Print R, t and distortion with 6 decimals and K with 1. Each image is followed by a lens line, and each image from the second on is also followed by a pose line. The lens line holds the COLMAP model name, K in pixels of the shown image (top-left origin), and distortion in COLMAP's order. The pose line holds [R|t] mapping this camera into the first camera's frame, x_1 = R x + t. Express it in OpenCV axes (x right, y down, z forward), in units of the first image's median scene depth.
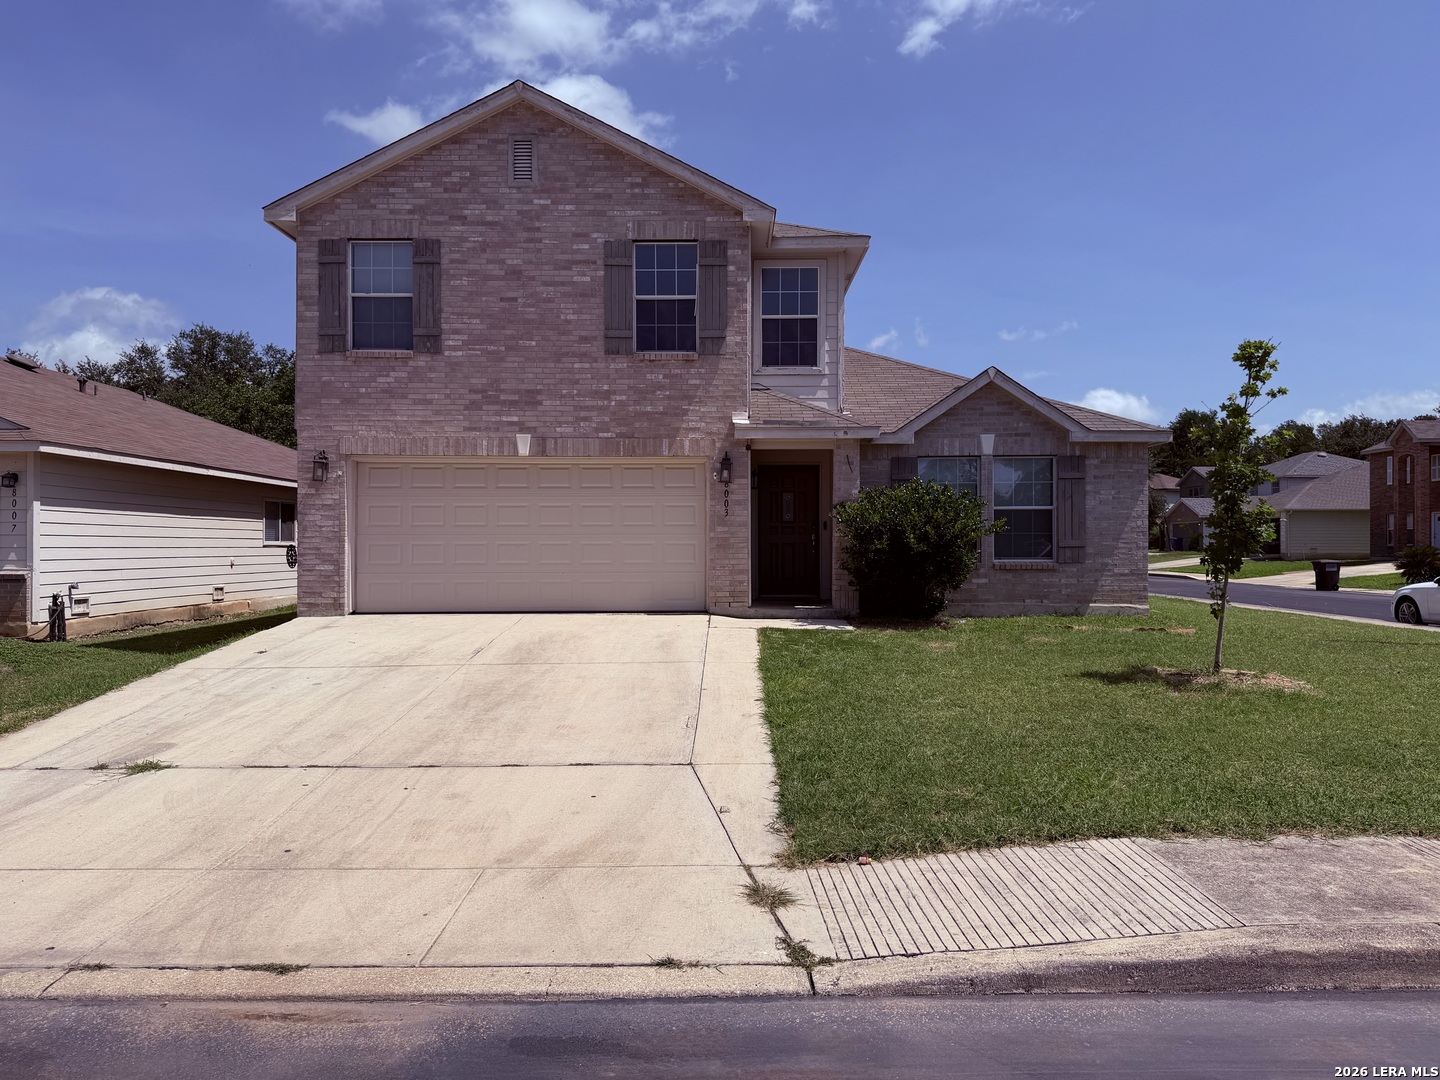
lens RADIAL K [[1001.0, 0, 721.2], [0, 1001.0, 553.2], [0, 0, 1]] dist [0.174449, -0.342366]
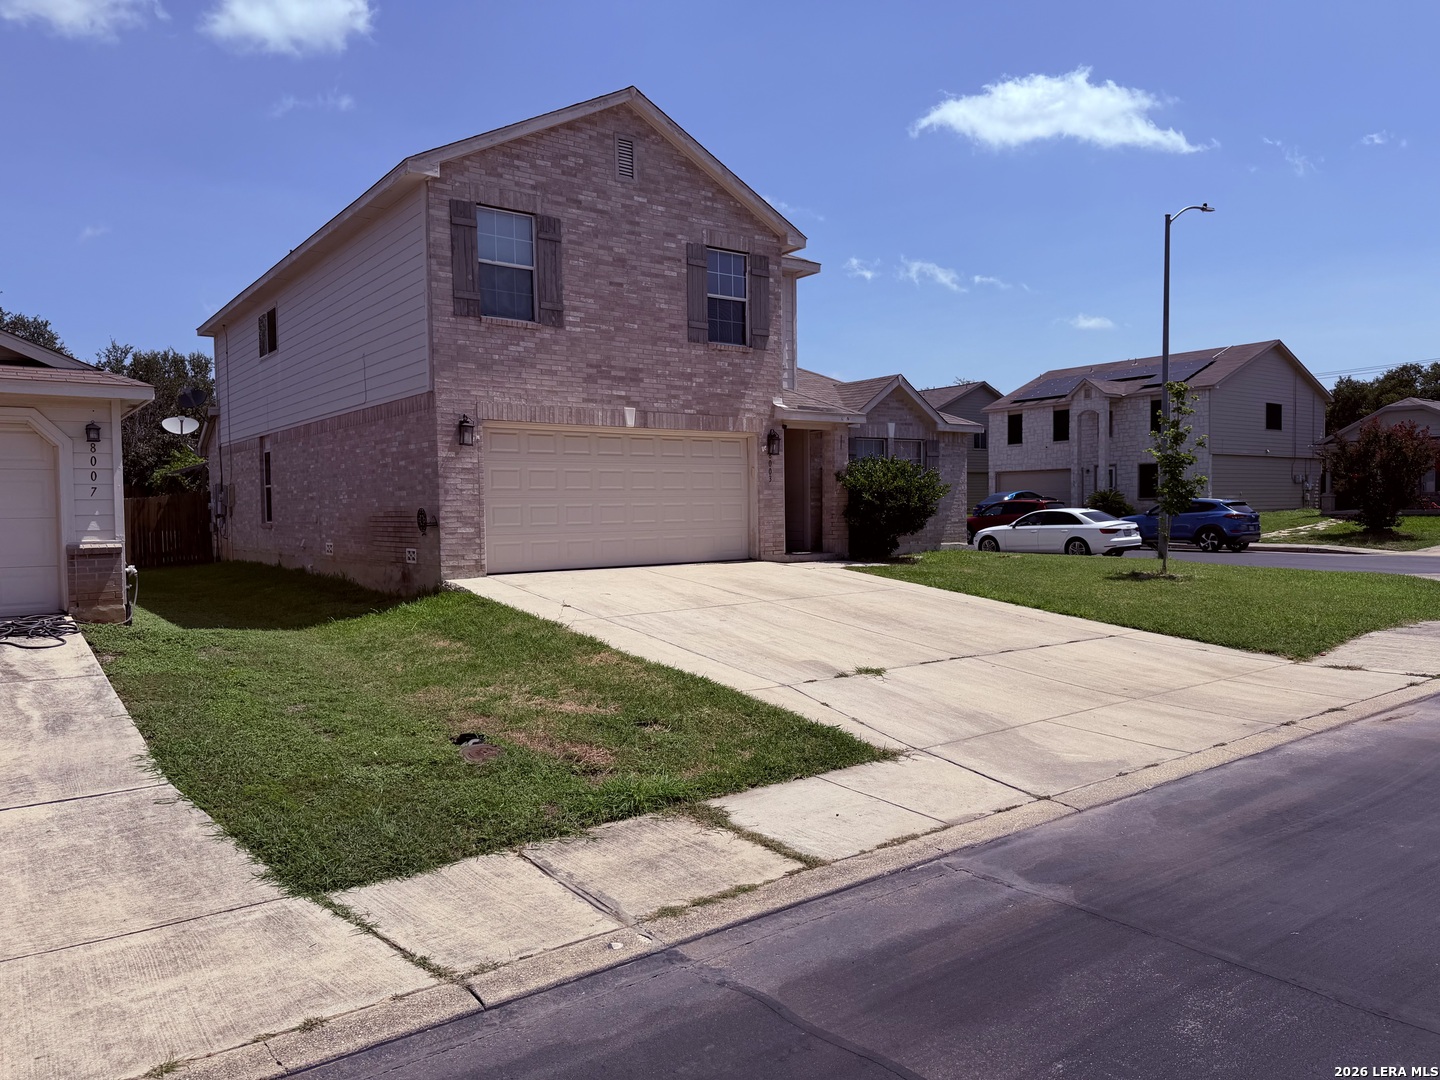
lens RADIAL K [[1001.0, 0, 721.2], [0, 1001.0, 553.2], [0, 0, 1]] dist [0.174449, -0.342366]
pose [[0.797719, -0.037817, 0.601843, -0.793040], [0.013080, 0.998882, 0.045429, -0.005705], [-0.602888, -0.028367, 0.797321, 0.043215]]
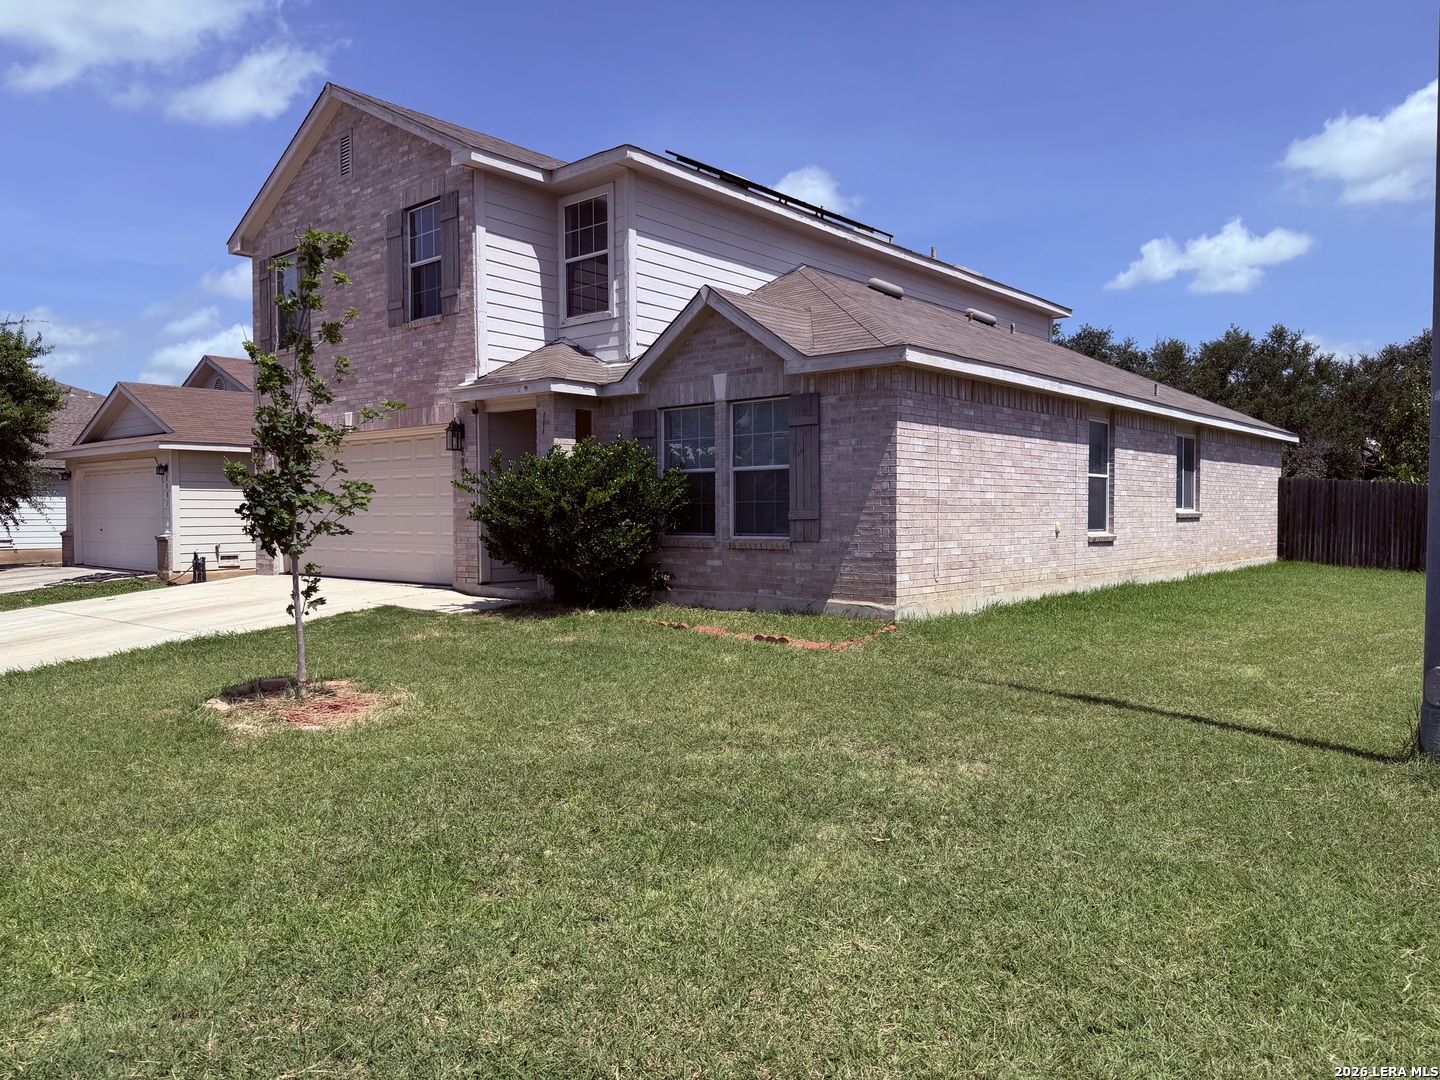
lens RADIAL K [[1001.5, 0, 720.0], [0, 1001.5, 540.0], [0, 0, 1]] dist [0.178403, -0.336047]
pose [[0.756685, 0.016437, -0.653573, 0.807256], [-0.000676, 0.999703, 0.024359, -0.009572], [0.653779, -0.017990, 0.756471, 0.438415]]
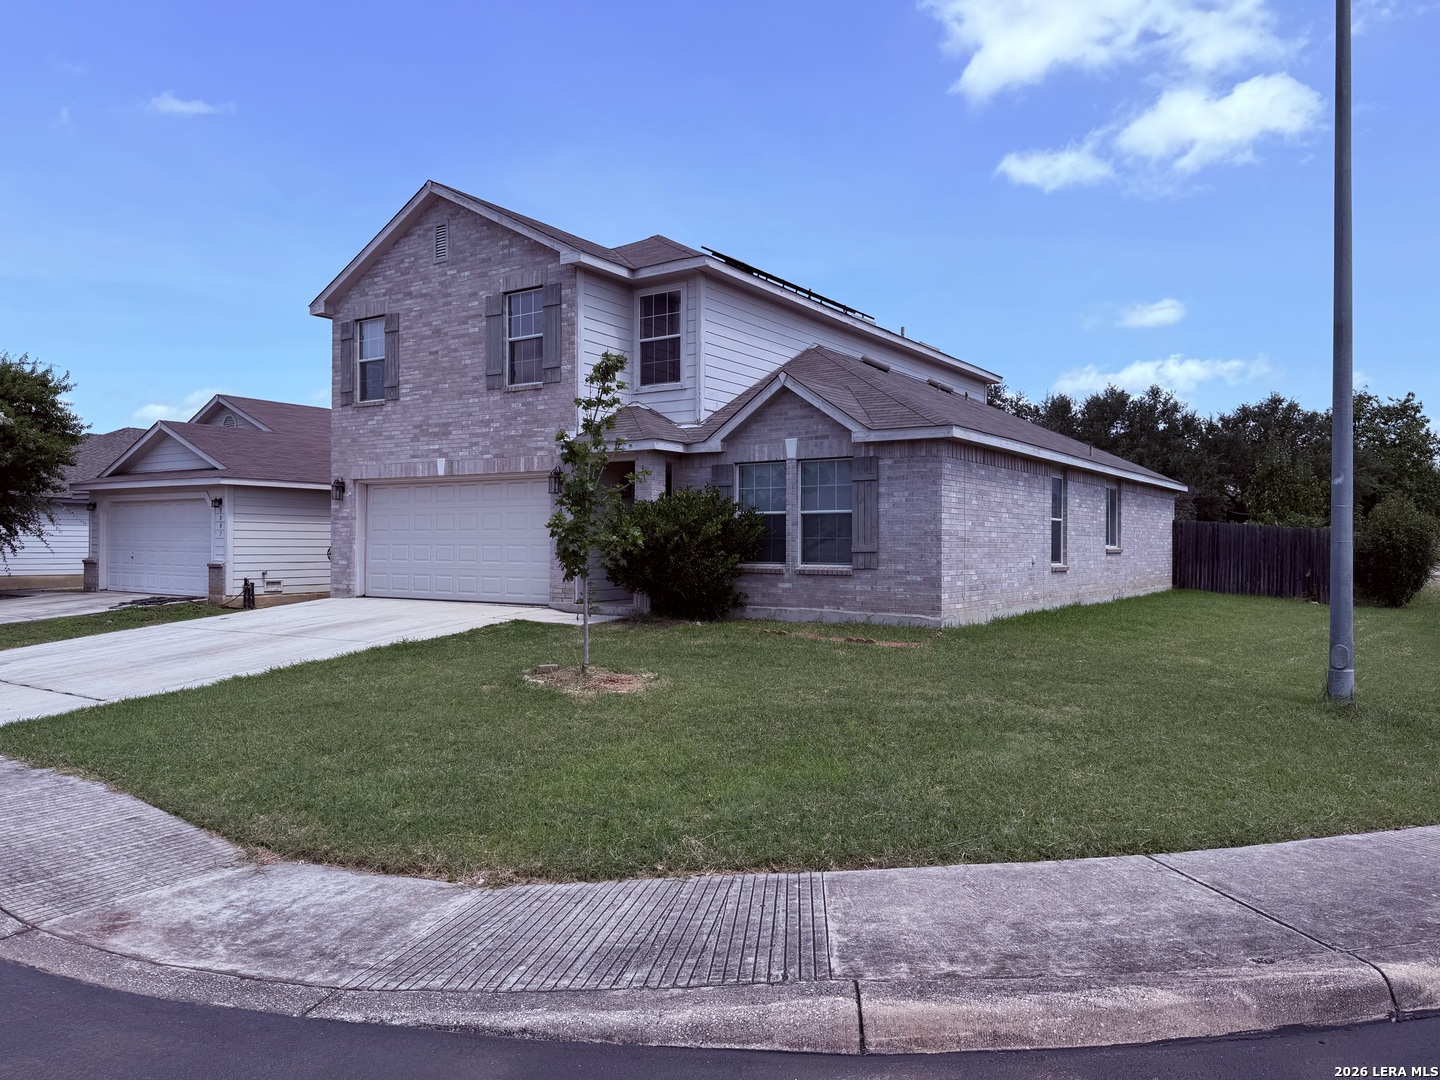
lens RADIAL K [[1001.0, 0, 721.2], [0, 1001.0, 553.2], [0, 0, 1]] dist [0.174449, -0.342366]
pose [[0.827976, 0.009543, -0.560682, 0.800189], [-0.007740, 0.999954, 0.005590, -0.010058], [0.560710, -0.000289, 0.828012, 0.151422]]
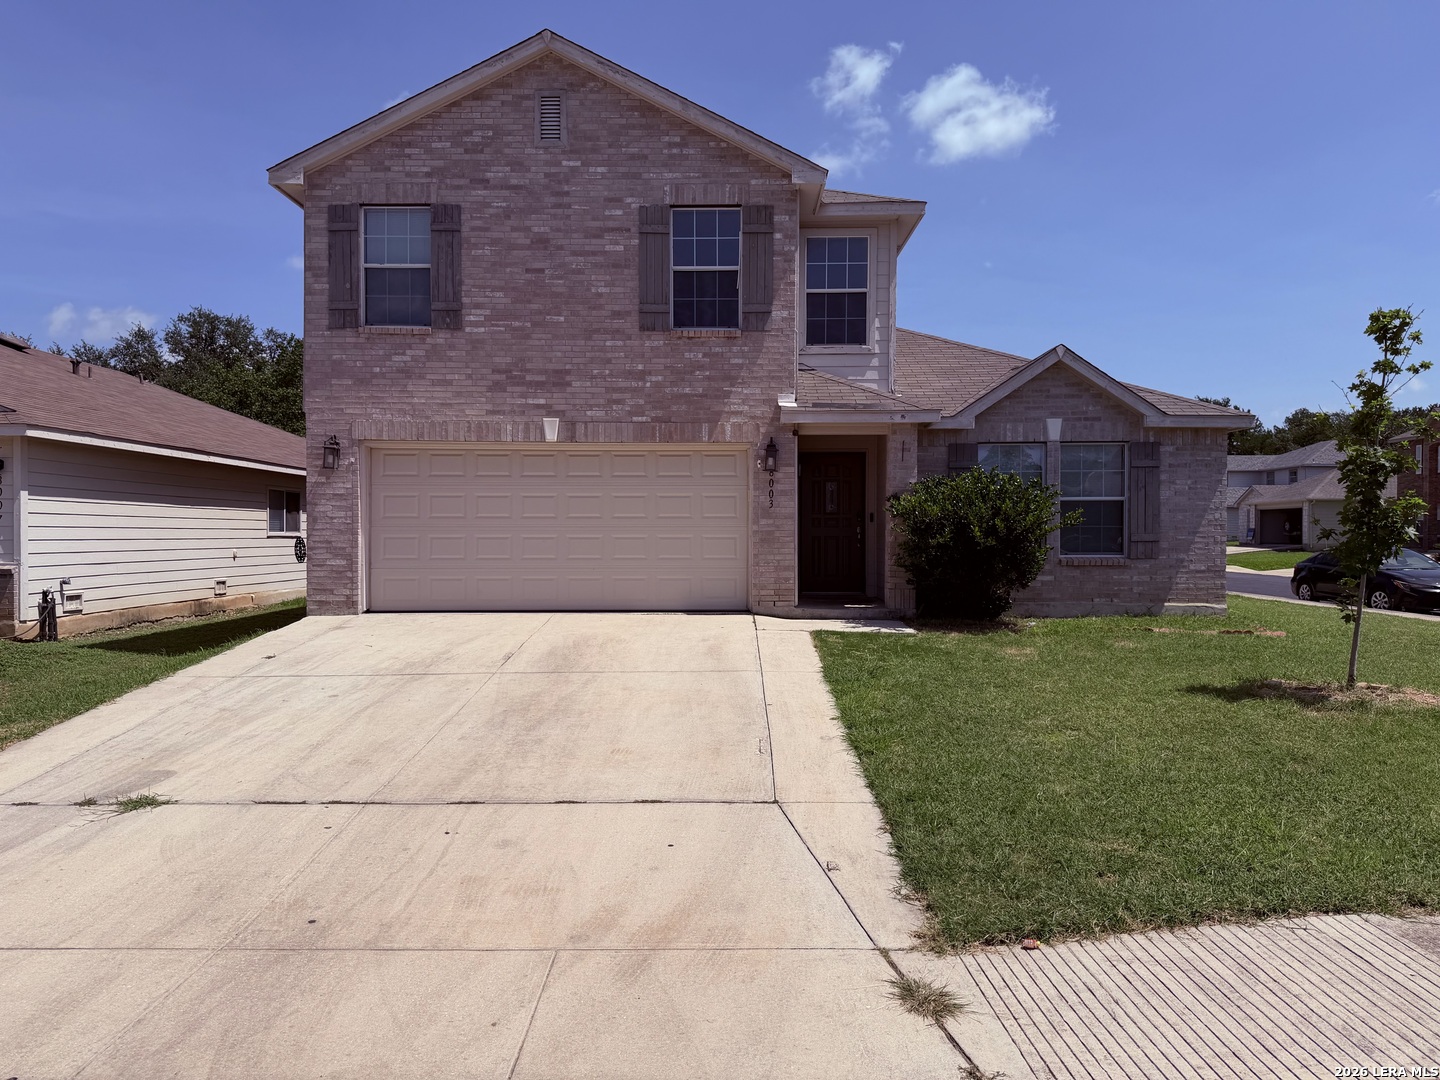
lens RADIAL K [[1004.6, 0, 720.5], [0, 1004.6, 558.0], [0, 0, 1]] dist [0.164475, -0.320496]
pose [[0.999996, 0.001924, -0.002042, -0.039262], [-0.001892, 0.999875, 0.015683, -0.005149], [0.002072, -0.015679, 0.999875, 0.075983]]
